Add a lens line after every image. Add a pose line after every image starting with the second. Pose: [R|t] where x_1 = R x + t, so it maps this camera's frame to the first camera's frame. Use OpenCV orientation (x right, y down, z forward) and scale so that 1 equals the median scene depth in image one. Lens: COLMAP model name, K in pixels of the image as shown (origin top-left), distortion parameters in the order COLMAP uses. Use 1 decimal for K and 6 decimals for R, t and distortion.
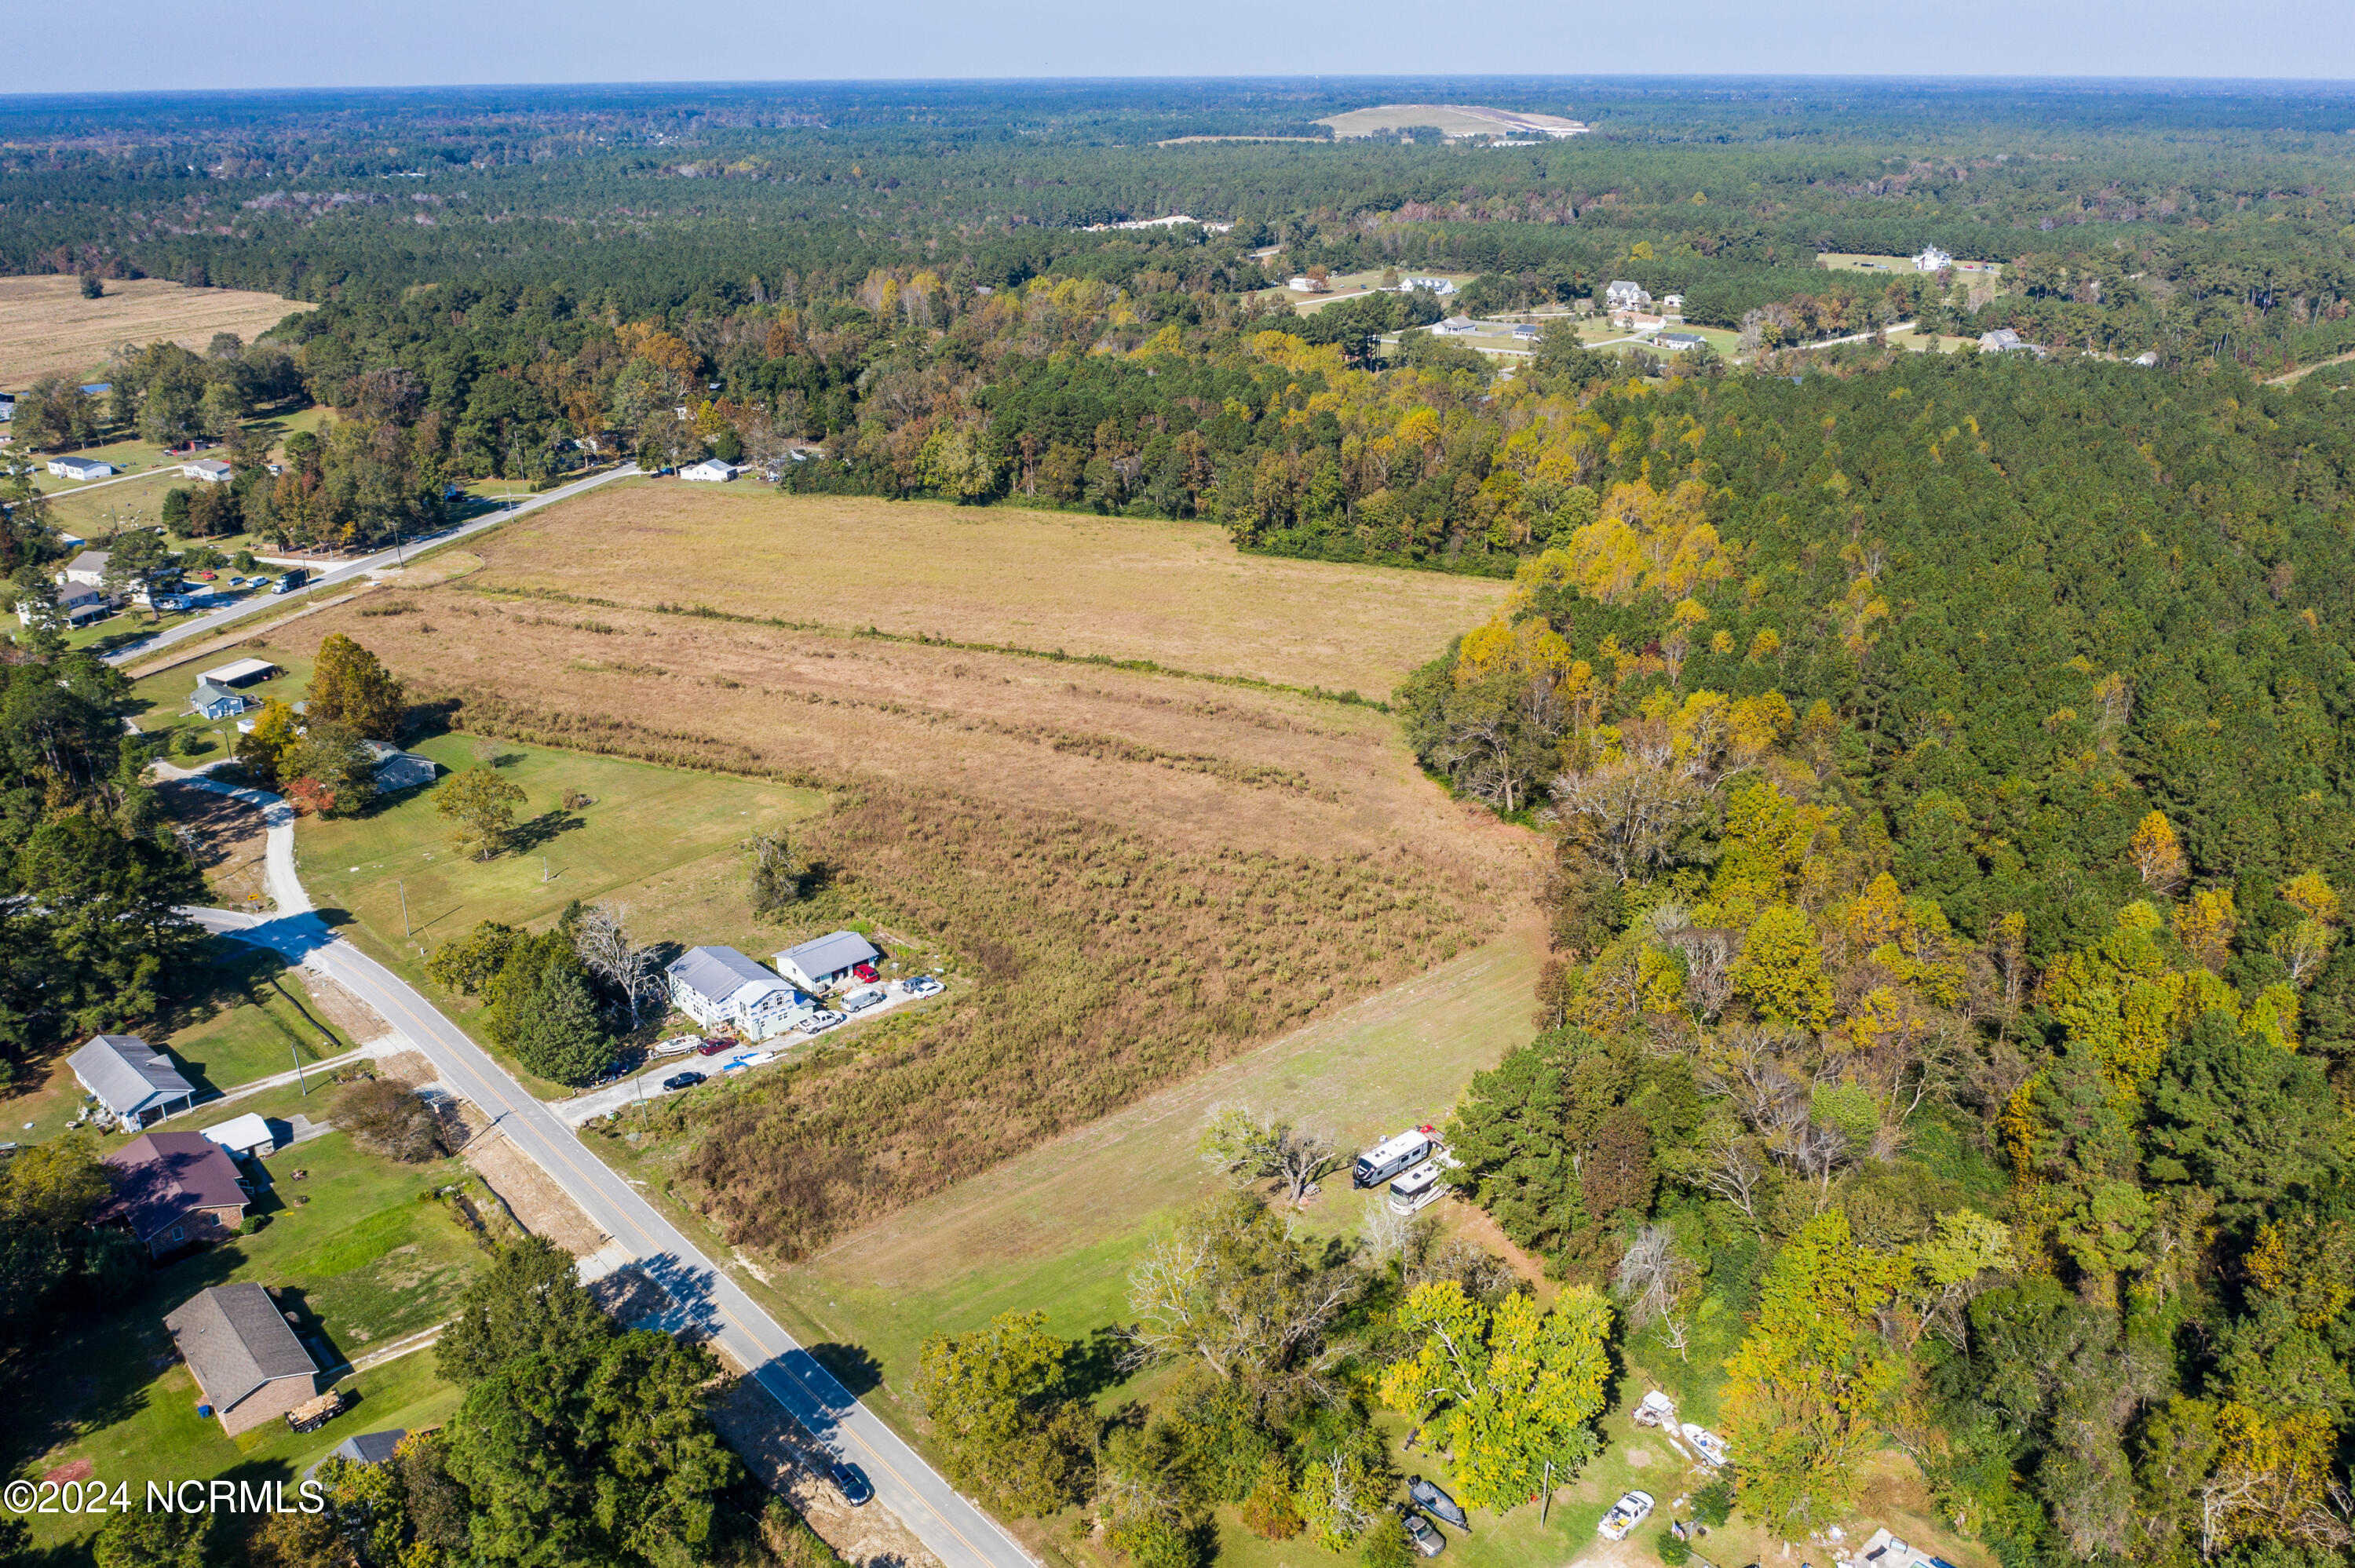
lens RADIAL K [[1841.0, 0, 1177.5], [0, 1841.0, 784.0], [0, 0, 1]] dist [-0.036327, 0.006735]
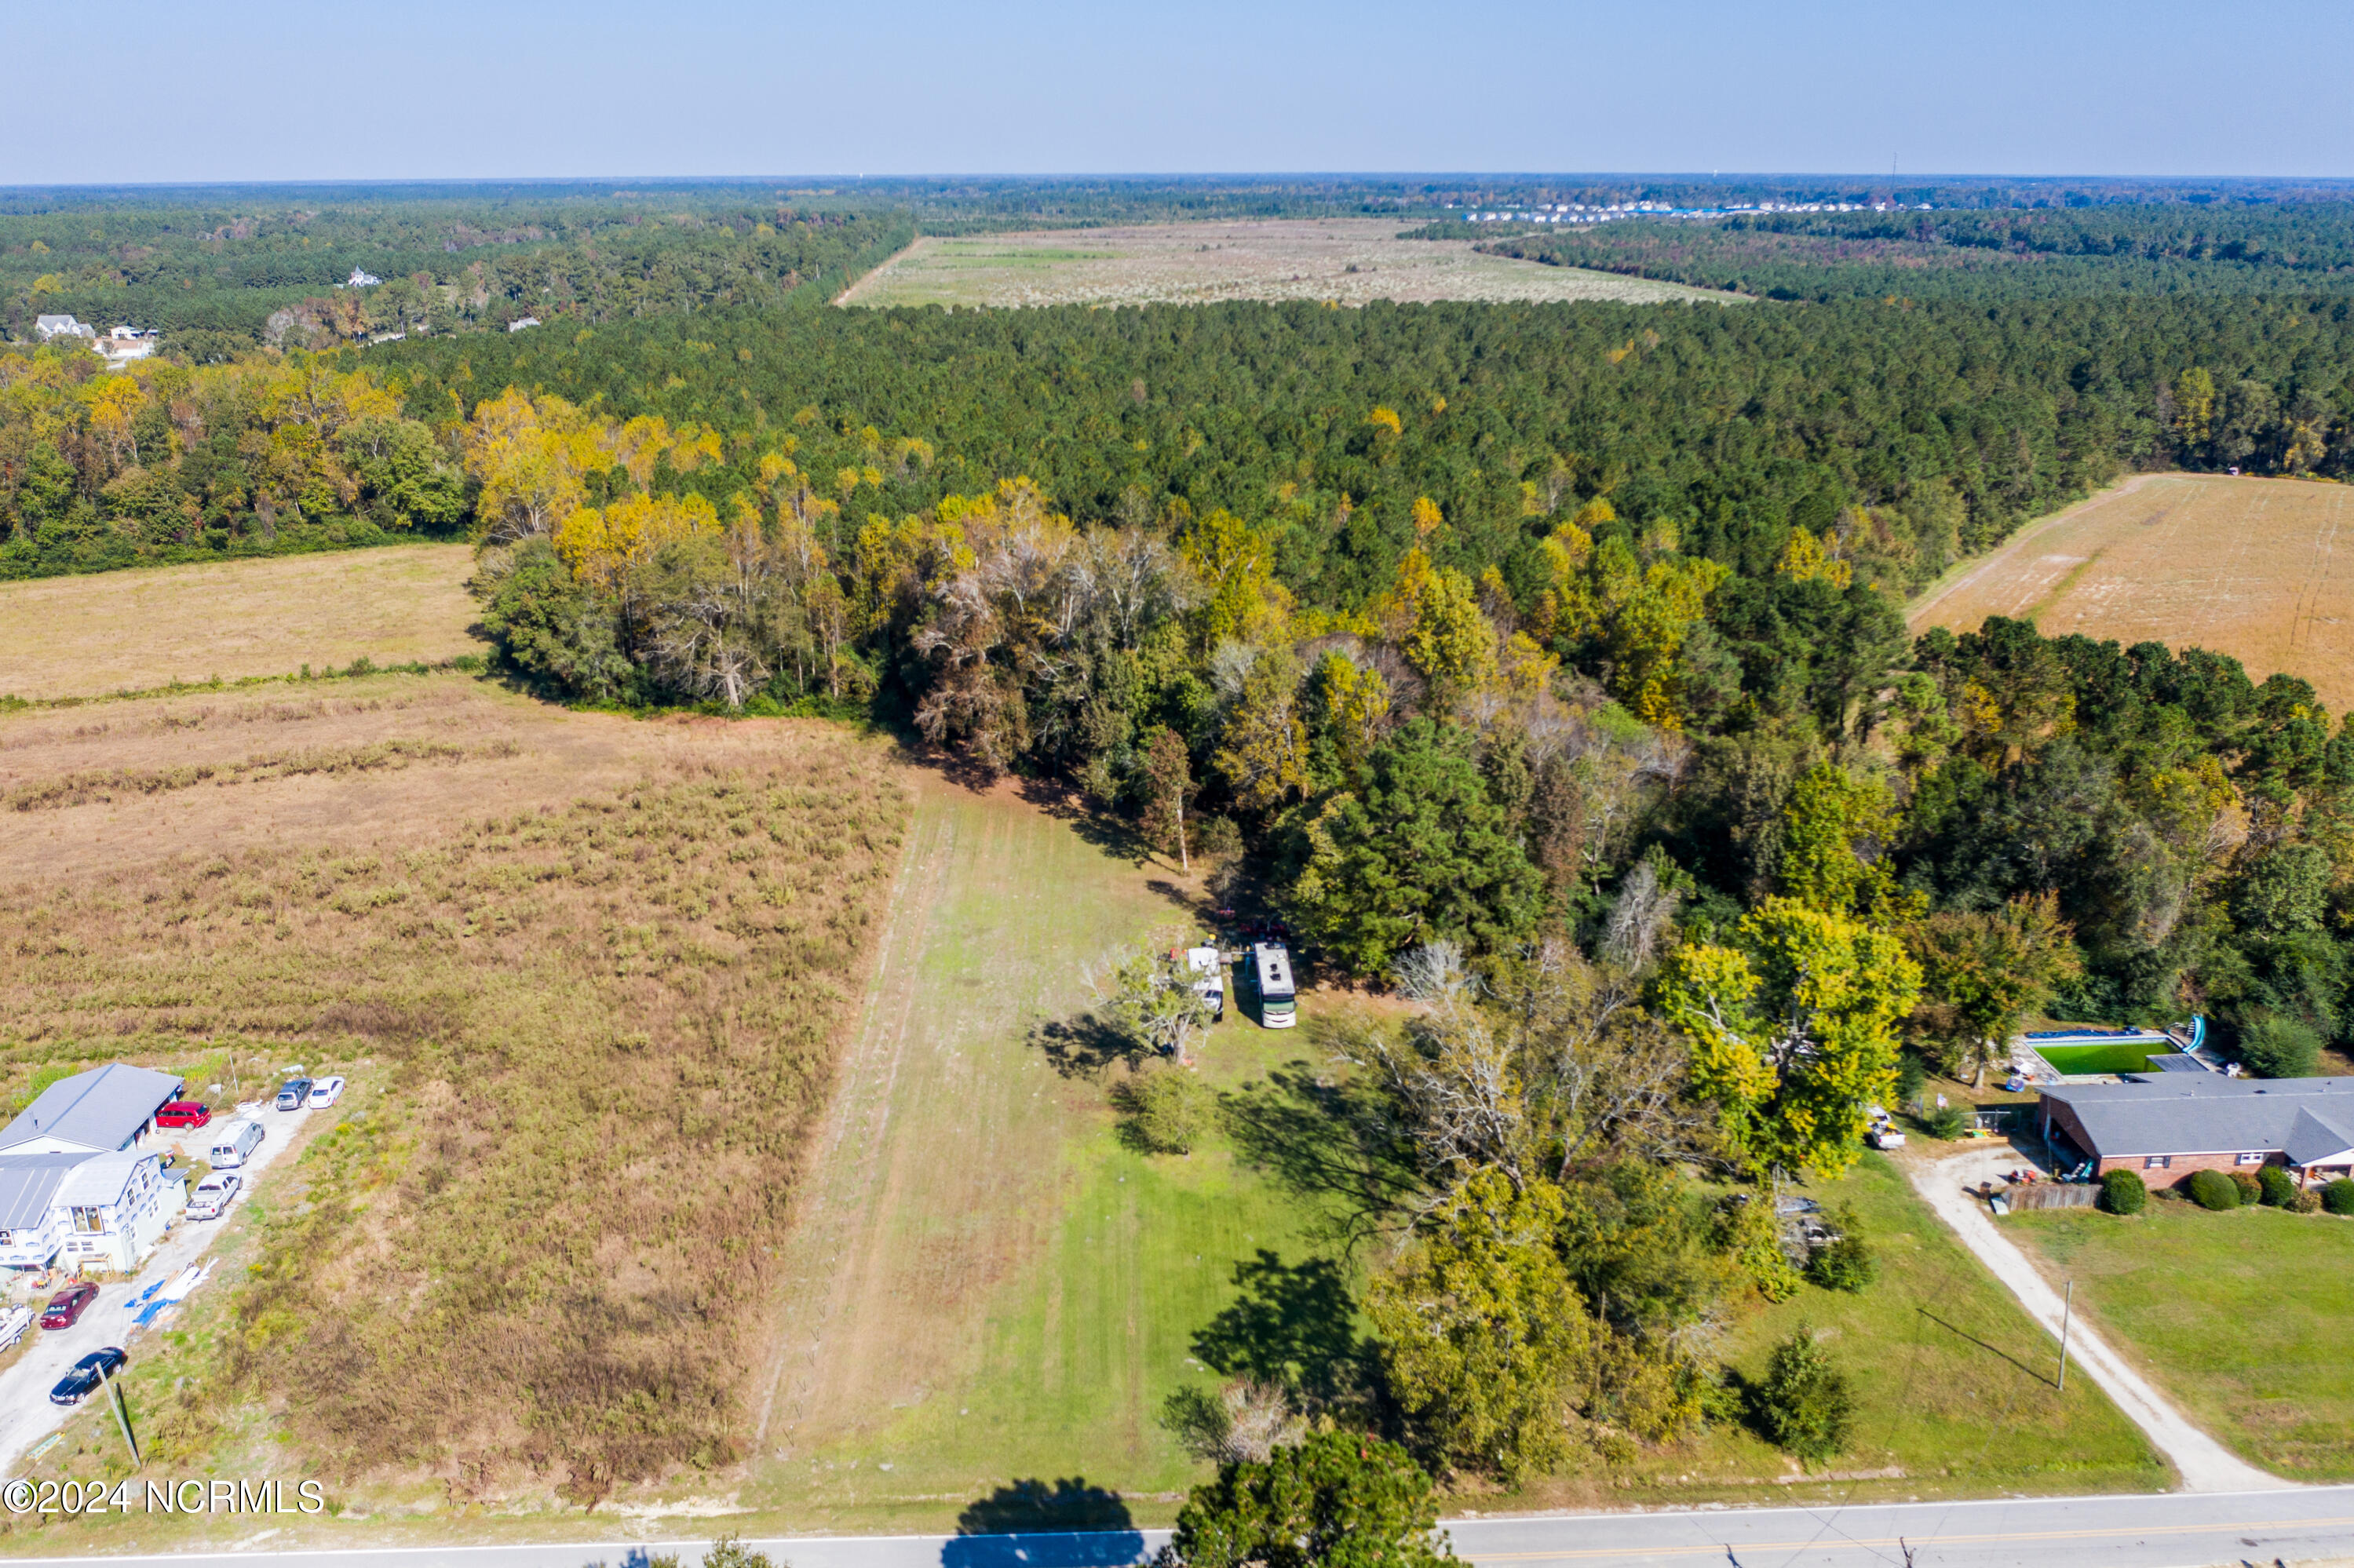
lens RADIAL K [[1840.3, 0, 1177.0], [0, 1840.3, 784.0], [0, 0, 1]] dist [-0.036327, 0.006735]
pose [[0.632987, -0.248018, 0.733358, -0.384044], [0.284675, 0.955492, 0.077430, 0.053148], [-0.719922, 0.159756, 0.675419, 0.414090]]
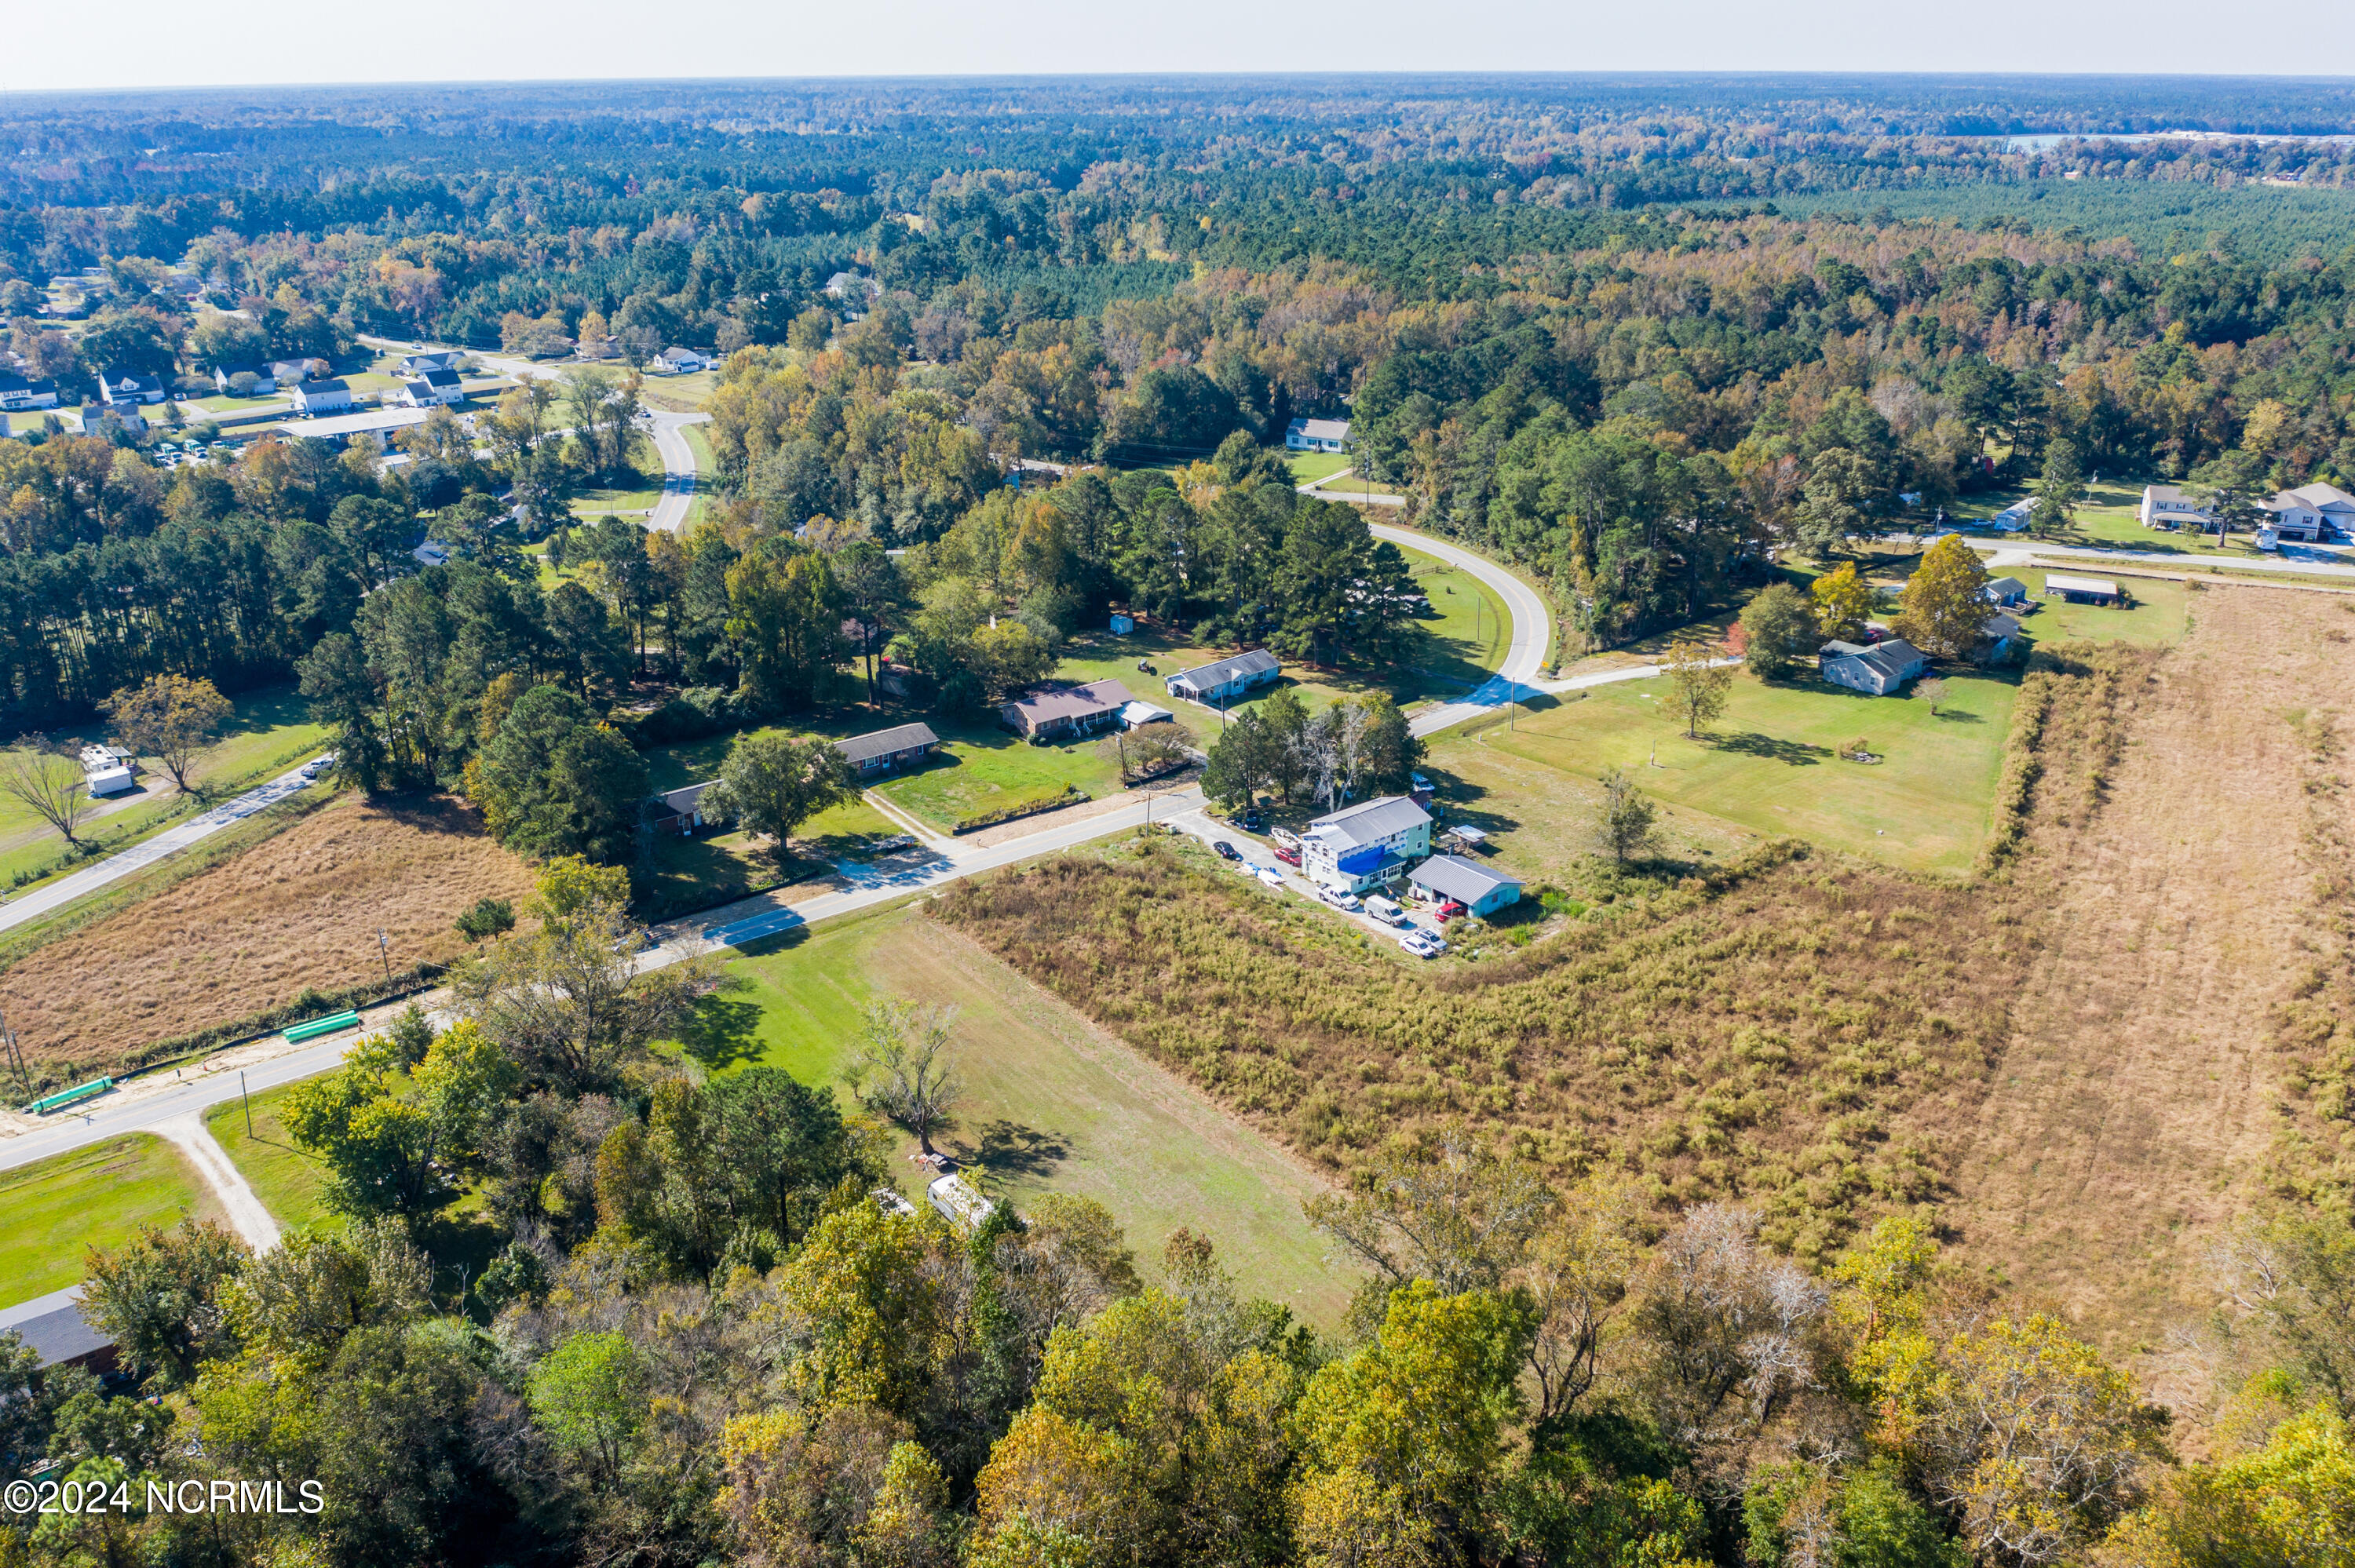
lens RADIAL K [[1841.0, 0, 1177.5], [0, 1841.0, 784.0], [0, 0, 1]] dist [-0.036327, 0.006735]
pose [[-0.071786, 0.370115, -0.926208, 0.684992], [-0.357135, 0.857499, 0.370339, -0.248440], [0.931290, 0.357366, 0.070624, 0.844677]]
